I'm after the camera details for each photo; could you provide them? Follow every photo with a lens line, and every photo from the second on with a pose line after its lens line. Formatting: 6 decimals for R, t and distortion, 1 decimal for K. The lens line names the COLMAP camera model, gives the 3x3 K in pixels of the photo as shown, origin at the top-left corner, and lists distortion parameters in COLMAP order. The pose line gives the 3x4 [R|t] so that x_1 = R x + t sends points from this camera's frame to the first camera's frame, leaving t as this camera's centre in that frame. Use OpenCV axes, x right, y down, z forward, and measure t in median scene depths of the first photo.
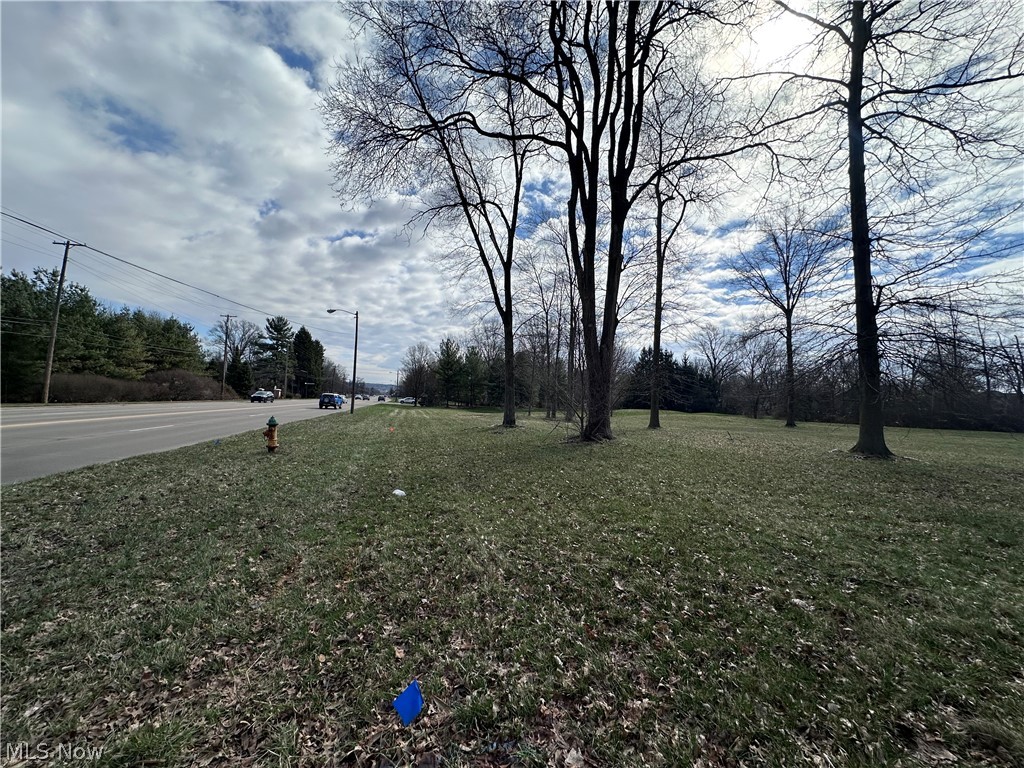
lens RADIAL K [[407.3, 0, 512.0], [0, 407.3, 383.9], [0, 0, 1]] dist [-0.002862, 0.000624]
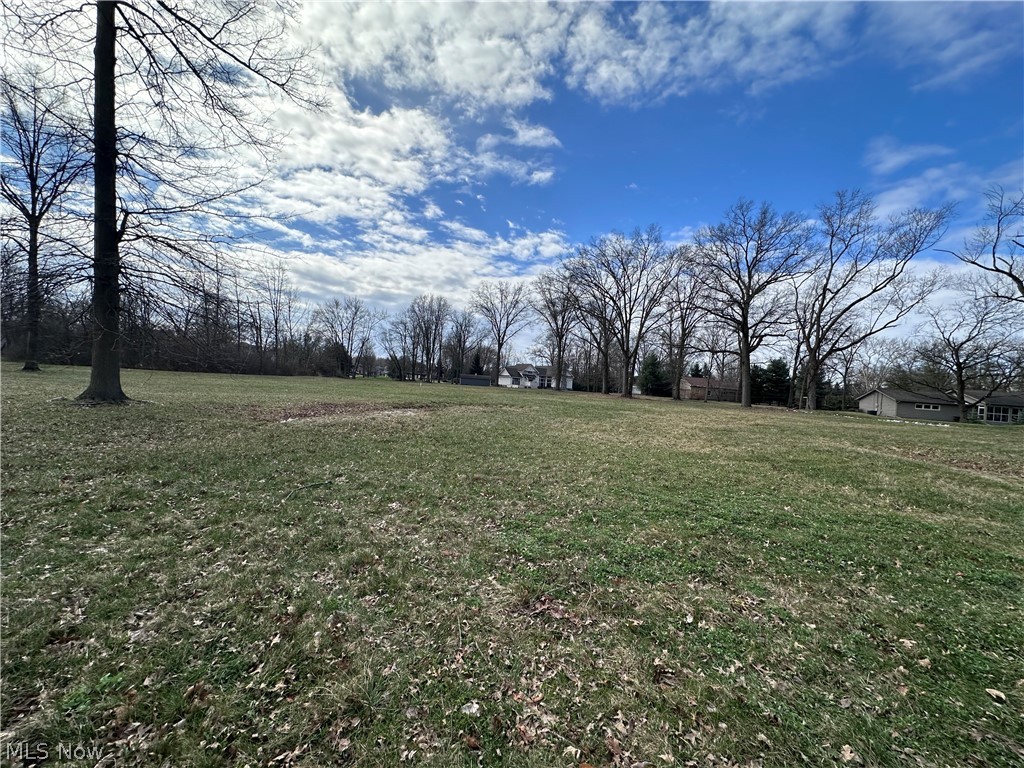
lens RADIAL K [[407.3, 0, 513.4], [0, 407.3, 384.8], [0, 0, 1]] dist [-0.002862, 0.000624]
pose [[0.119103, -0.038438, 0.992138, 0.114677], [-0.098524, 0.993861, 0.050332, 0.007437], [-0.987982, -0.103744, 0.114585, 0.025220]]
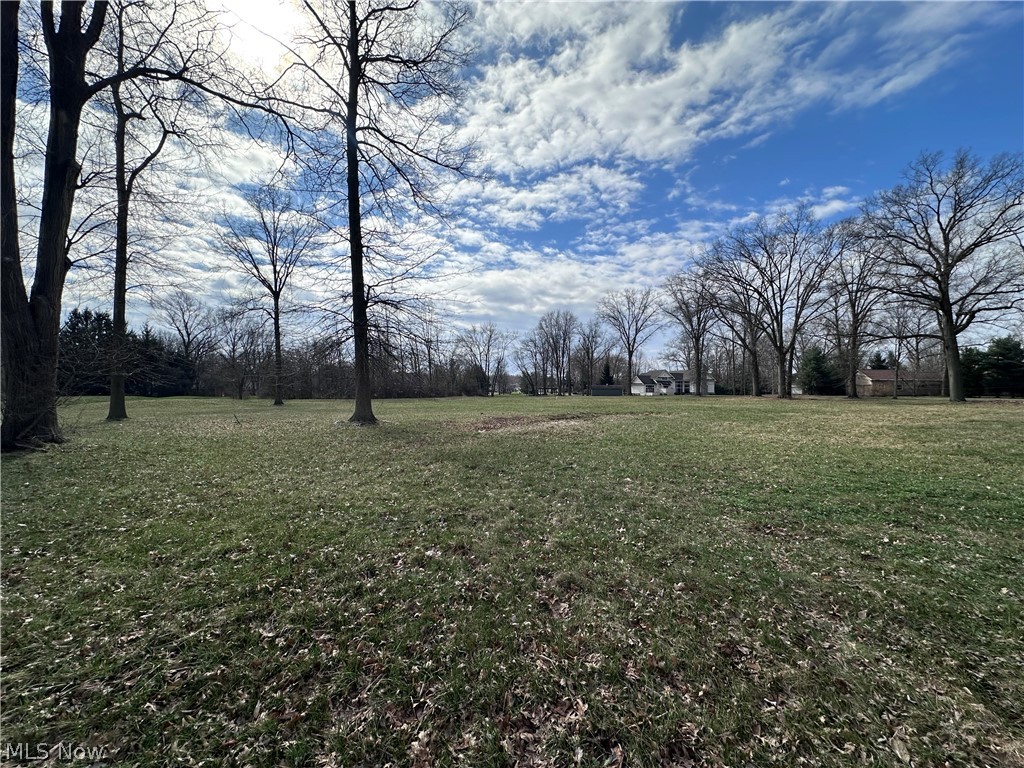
lens RADIAL K [[407.3, 0, 513.6], [0, 407.3, 383.5], [0, 0, 1]] dist [-0.002862, 0.000624]
pose [[0.415197, -0.025372, 0.909378, -0.047856], [-0.018039, 0.999185, 0.036113, 0.004393], [-0.909553, -0.031399, 0.414401, 0.074403]]
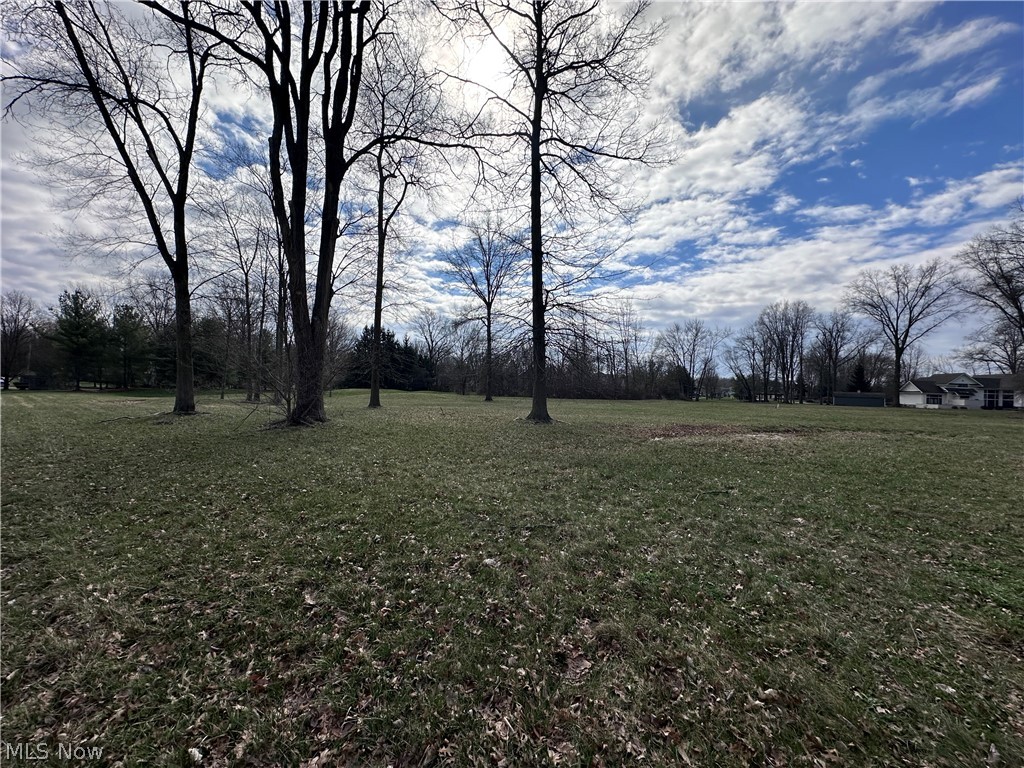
lens RADIAL K [[407.3, 0, 511.9], [0, 407.3, 384.3], [0, 0, 1]] dist [-0.002862, 0.000624]
pose [[0.792486, -0.010876, 0.609793, 0.020926], [-0.020662, 0.998788, 0.044666, 0.002775], [-0.609540, -0.047997, 0.791301, 0.027181]]
